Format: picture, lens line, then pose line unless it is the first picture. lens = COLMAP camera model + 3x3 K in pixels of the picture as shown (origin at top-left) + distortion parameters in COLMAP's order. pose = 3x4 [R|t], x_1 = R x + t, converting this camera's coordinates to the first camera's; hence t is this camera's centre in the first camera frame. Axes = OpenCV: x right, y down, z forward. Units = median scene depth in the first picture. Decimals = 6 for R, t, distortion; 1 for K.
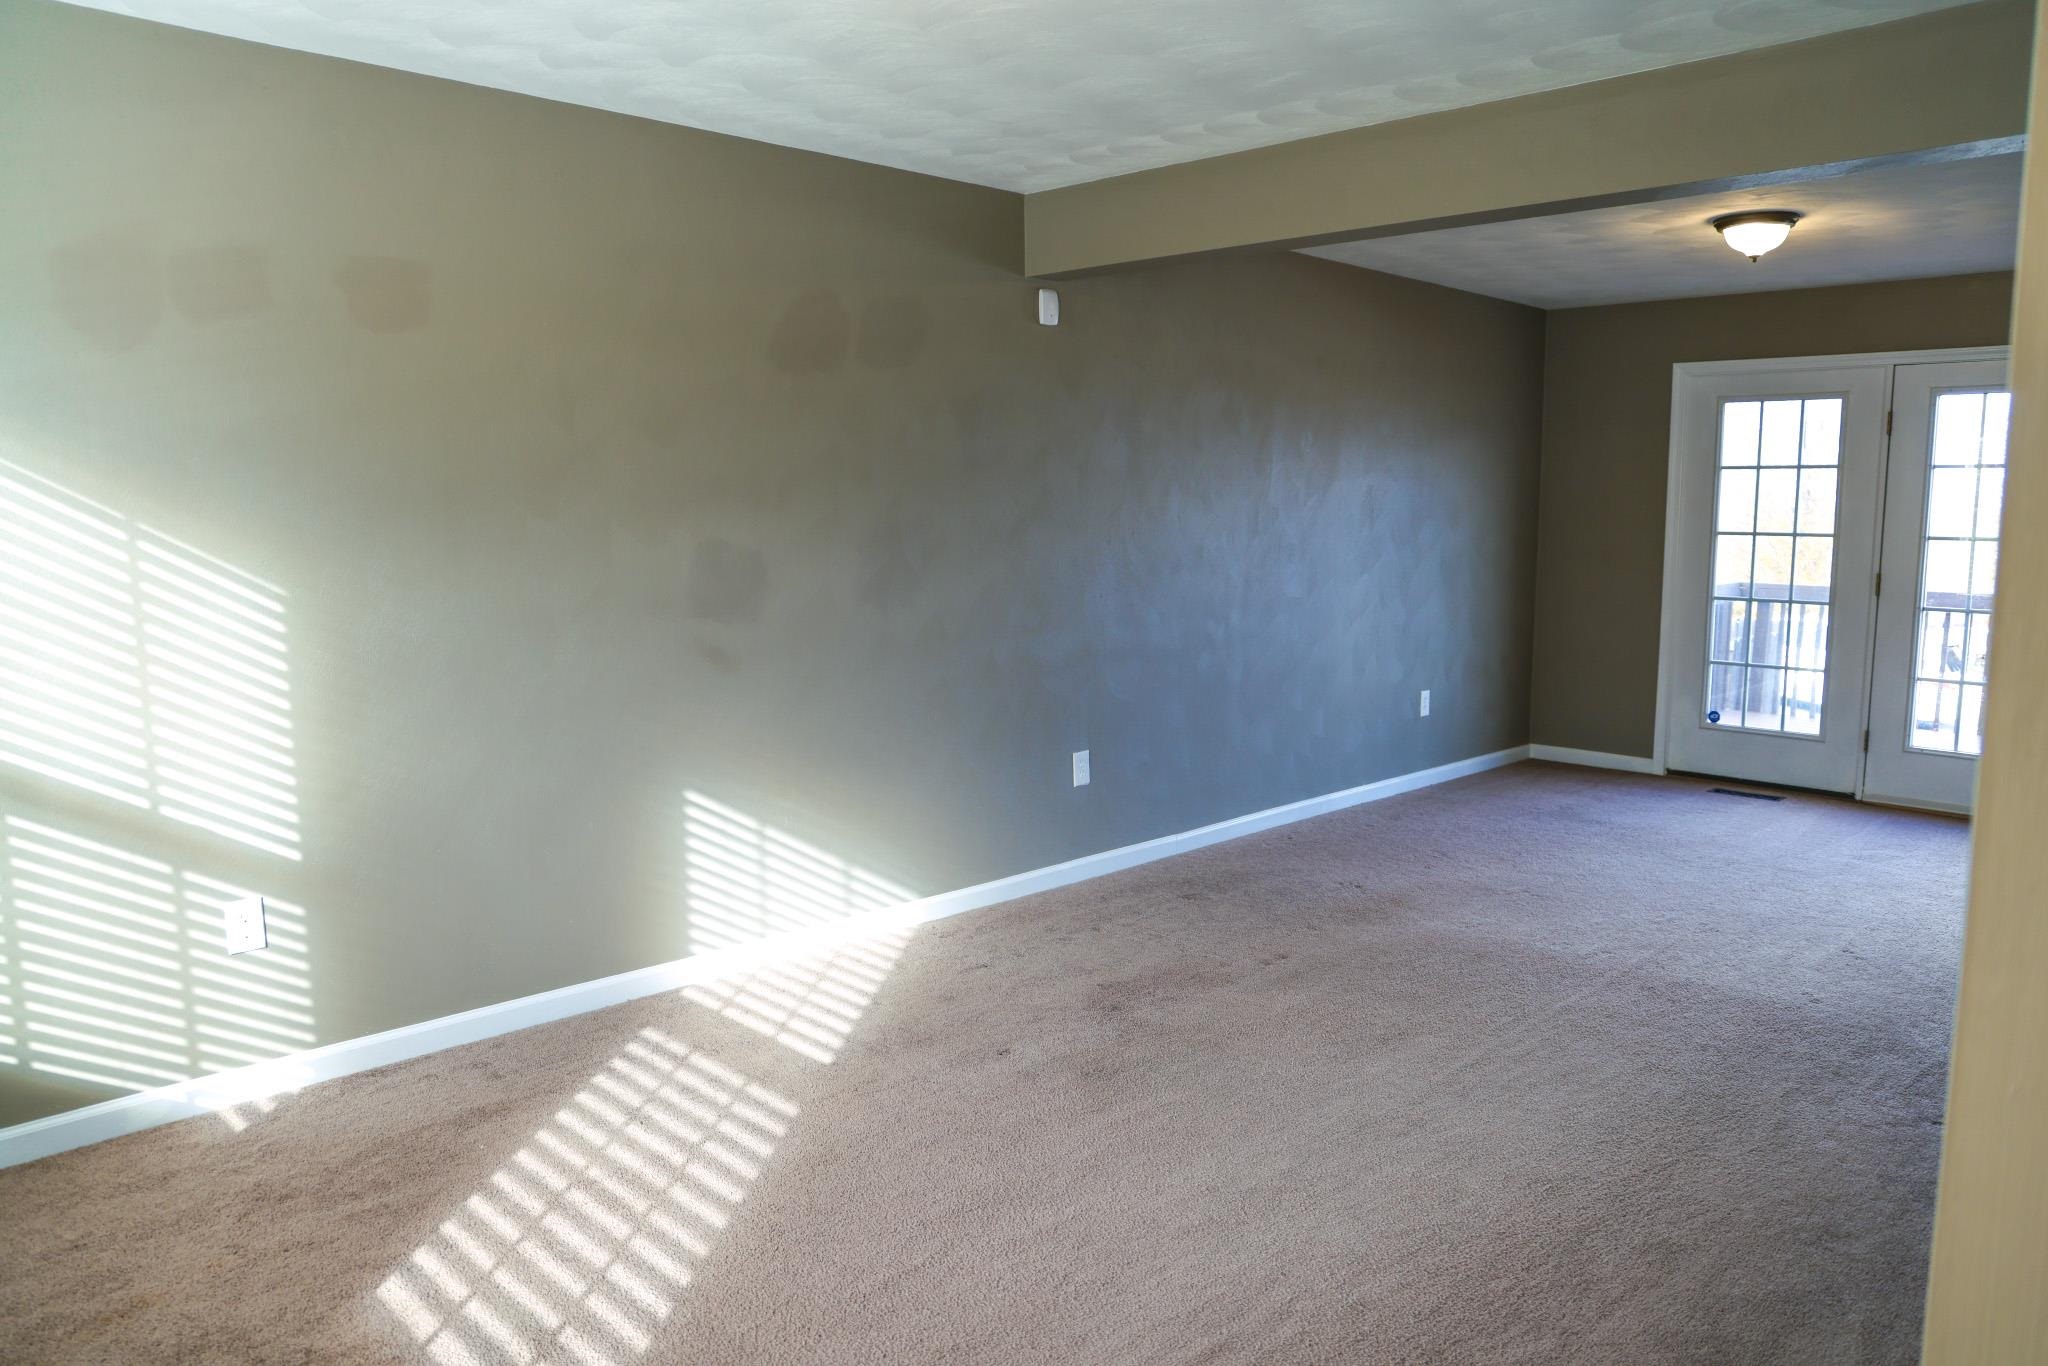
lens RADIAL K [[1422.7, 0, 1024.0], [0, 1422.7, 683.0], [0, 0, 1]] dist [-0.004381, -0.001935]
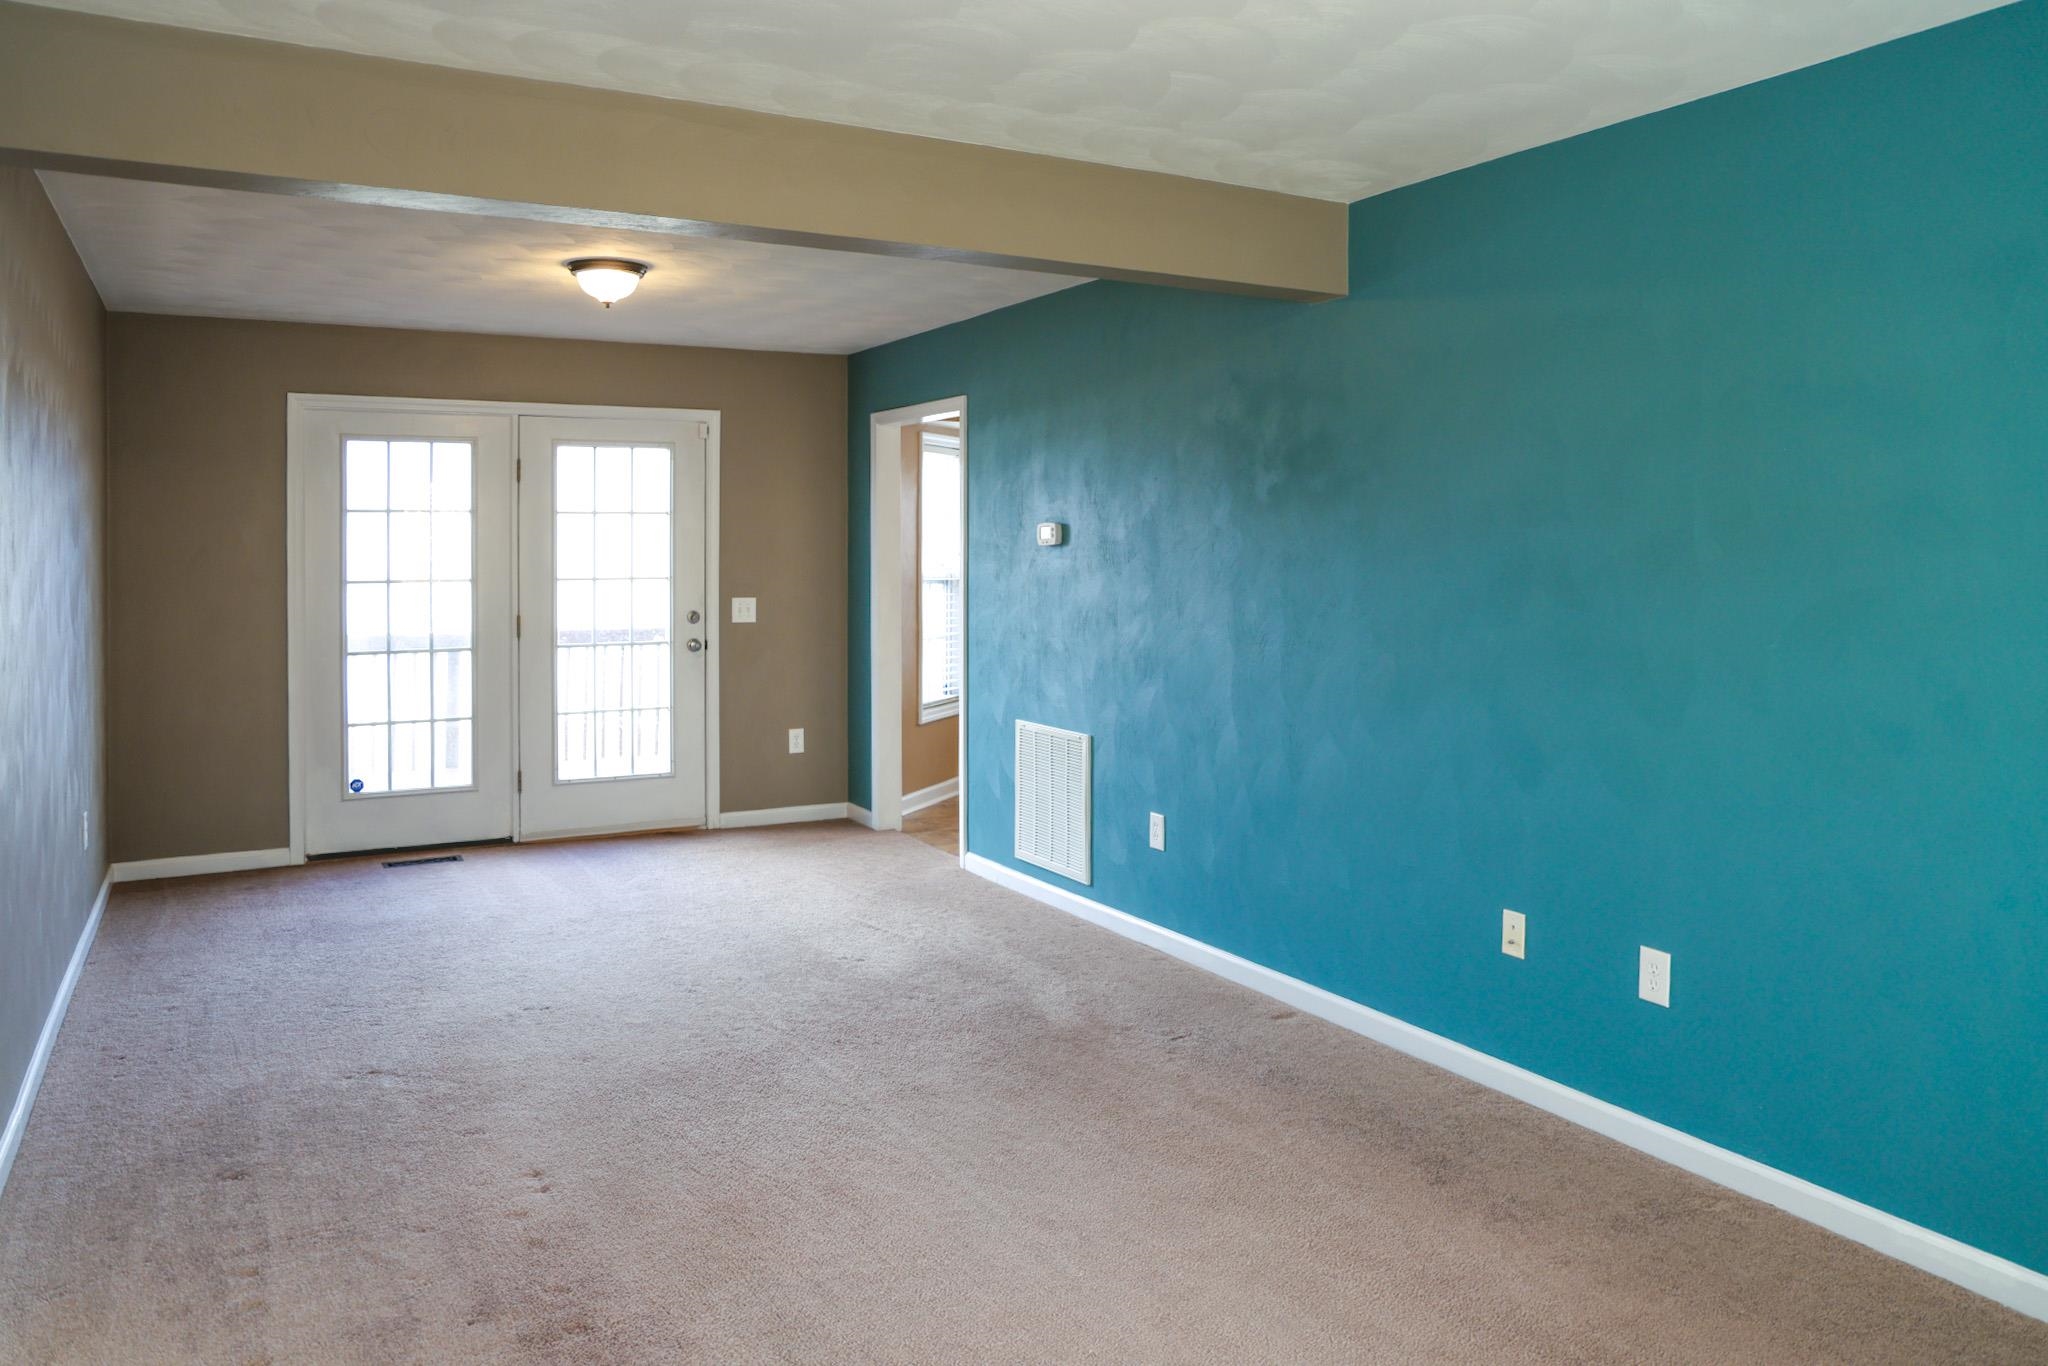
lens RADIAL K [[1495.9, 0, 1026.8], [0, 1495.9, 557.4], [0, 0, 1]] dist [-0.065307, -0.002025]
pose [[0.272139, -0.017915, 0.962091, -0.313014], [0.132568, 0.990991, -0.019046, -0.048528], [-0.953083, 0.132725, 0.272062, 0.347935]]
